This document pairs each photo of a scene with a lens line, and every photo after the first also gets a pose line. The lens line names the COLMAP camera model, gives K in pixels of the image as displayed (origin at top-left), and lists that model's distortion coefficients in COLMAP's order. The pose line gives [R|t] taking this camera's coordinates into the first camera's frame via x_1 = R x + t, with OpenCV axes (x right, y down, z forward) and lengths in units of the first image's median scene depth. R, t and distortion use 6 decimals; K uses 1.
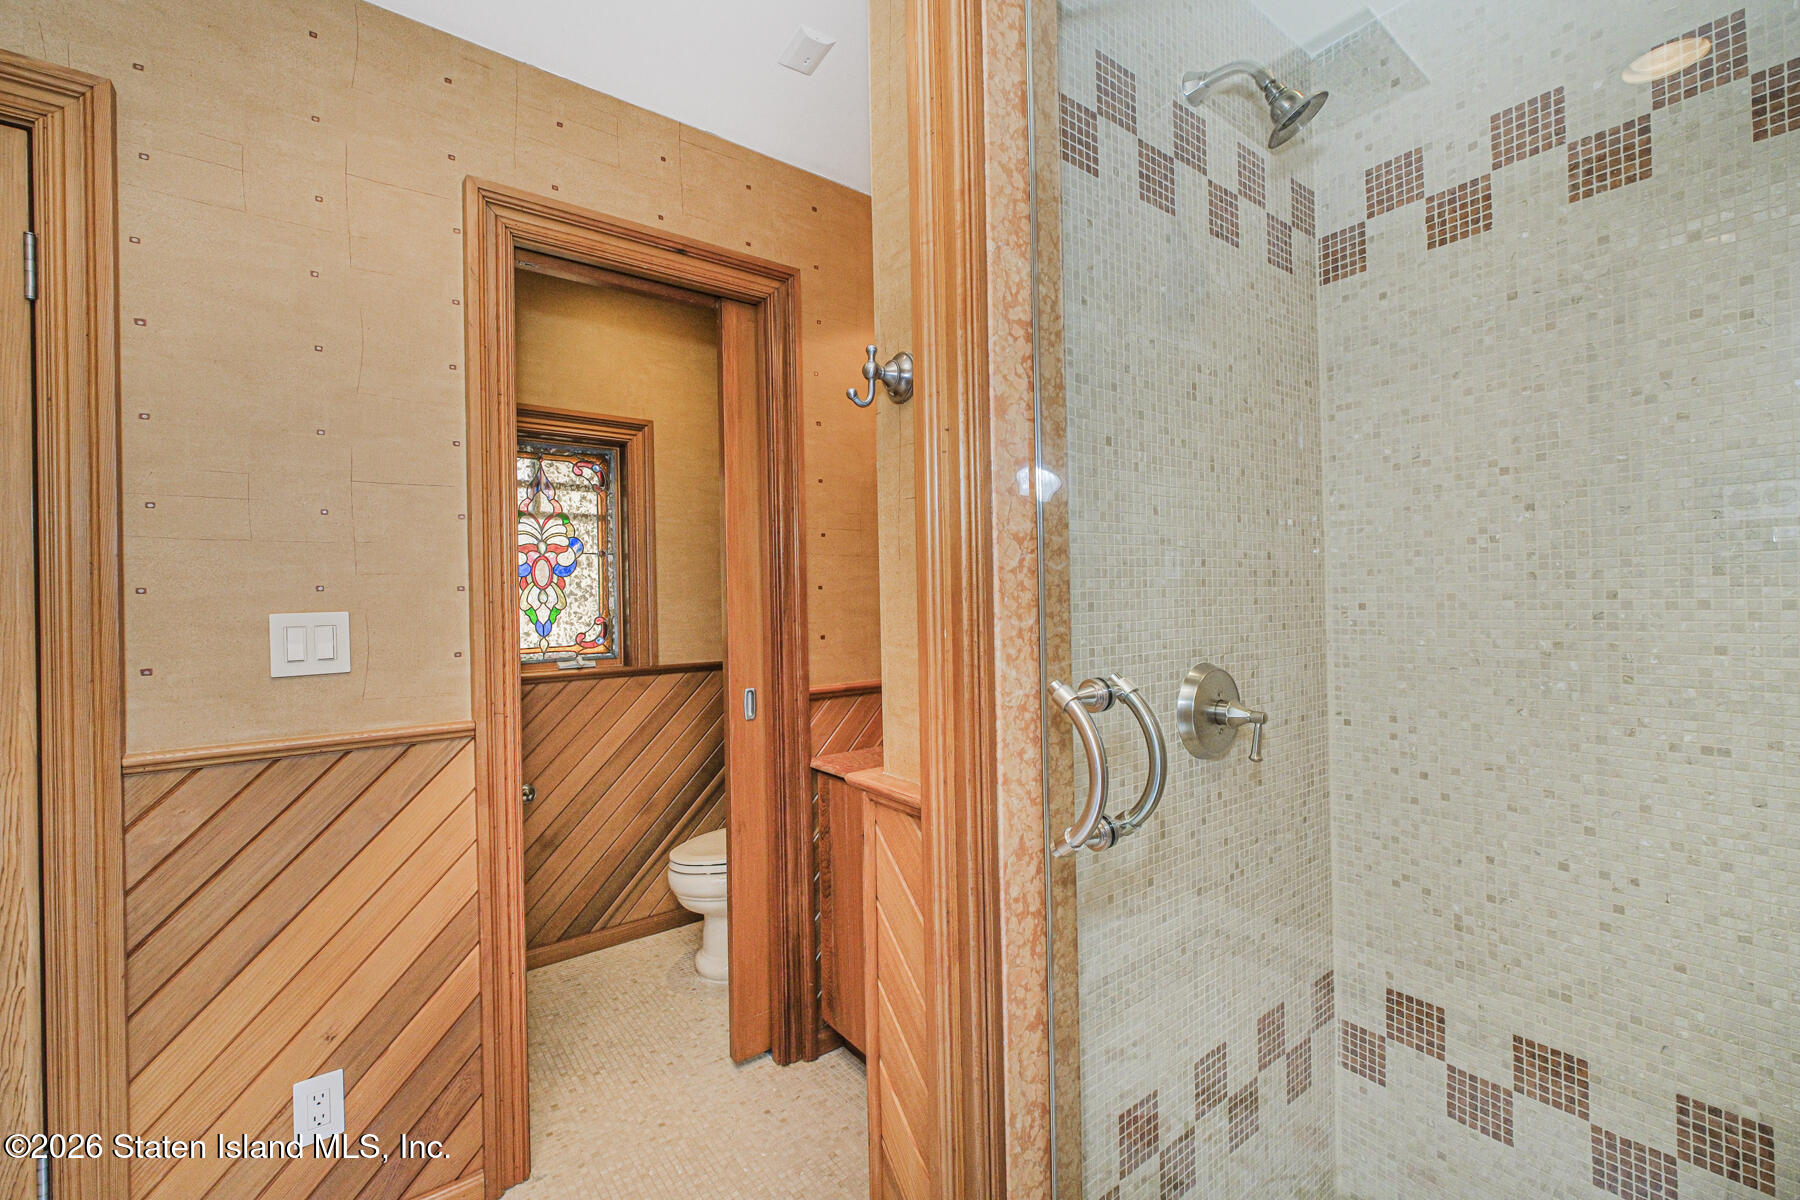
lens RADIAL K [[751.5, 0, 900.0], [0, 751.5, 600.0], [0, 0, 1]] dist [0.004178, -0.006914]
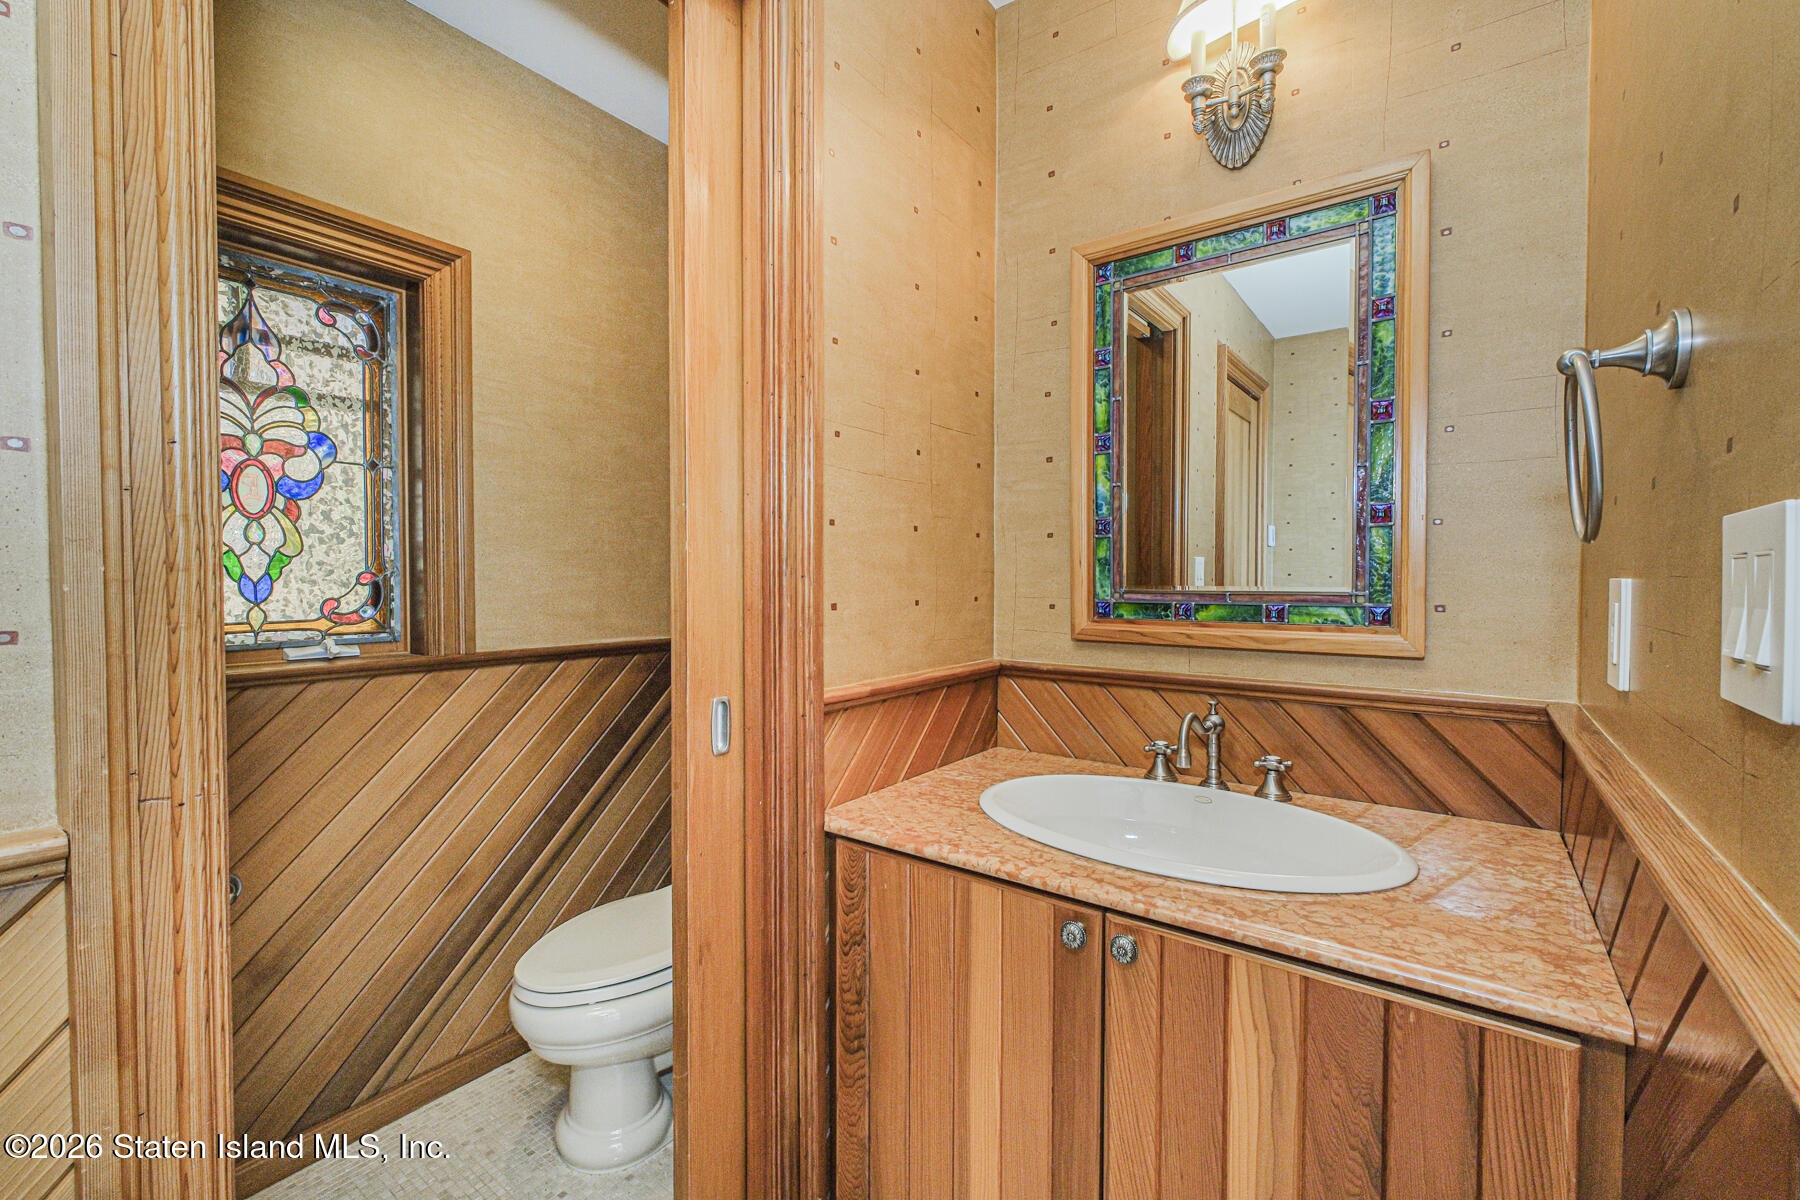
lens RADIAL K [[751.5, 0, 900.0], [0, 751.5, 600.0], [0, 0, 1]] dist [0.004178, -0.006914]
pose [[0.958664, 0.014009, 0.284194, -0.169565], [-0.021178, 0.999530, 0.022170, 0.023190], [-0.283750, -0.027273, 0.958510, 0.321139]]
